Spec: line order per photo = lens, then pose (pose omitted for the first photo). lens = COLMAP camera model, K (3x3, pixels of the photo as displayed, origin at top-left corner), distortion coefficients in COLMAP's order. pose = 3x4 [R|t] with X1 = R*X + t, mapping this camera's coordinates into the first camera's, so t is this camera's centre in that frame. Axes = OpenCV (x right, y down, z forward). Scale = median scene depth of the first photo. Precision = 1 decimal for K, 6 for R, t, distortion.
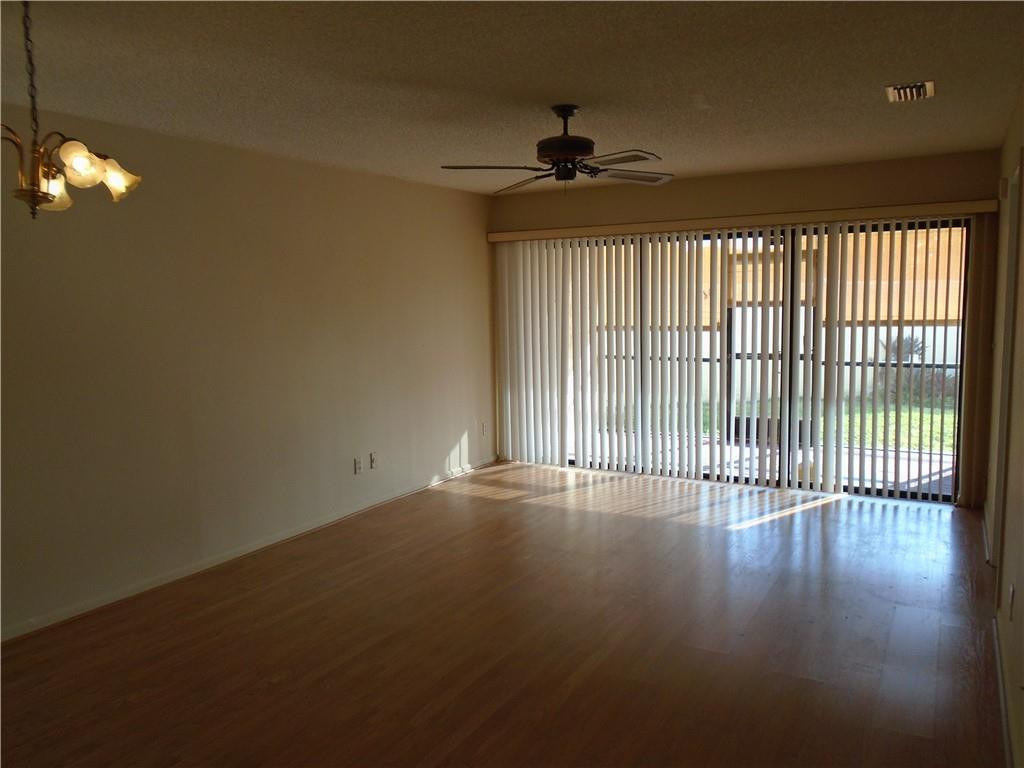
lens RADIAL K [[773.8, 0, 512.0], [0, 773.8, 384.0], [0, 0, 1]] dist [0.002602, 0.002197]
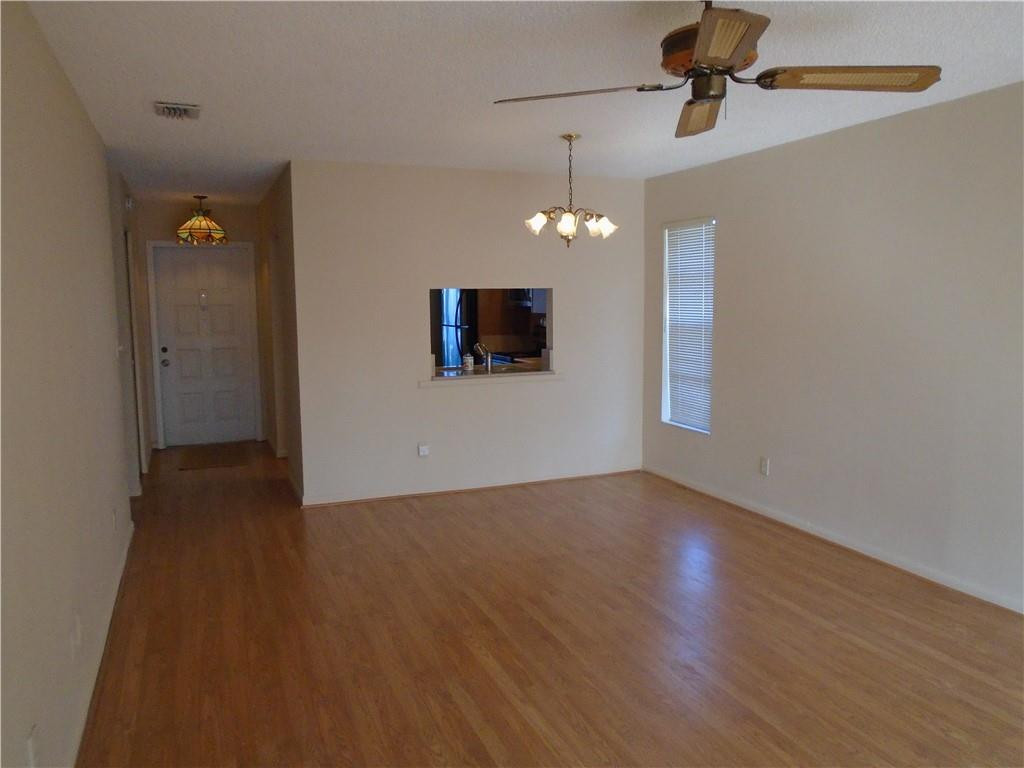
lens RADIAL K [[773.8, 0, 512.0], [0, 773.8, 384.0], [0, 0, 1]] dist [0.002602, 0.002197]
pose [[-0.618187, 0.103922, -0.779131, 0.637678], [-0.068012, 0.980432, 0.184735, -0.128963], [0.783083, 0.167191, -0.599023, 1.227073]]
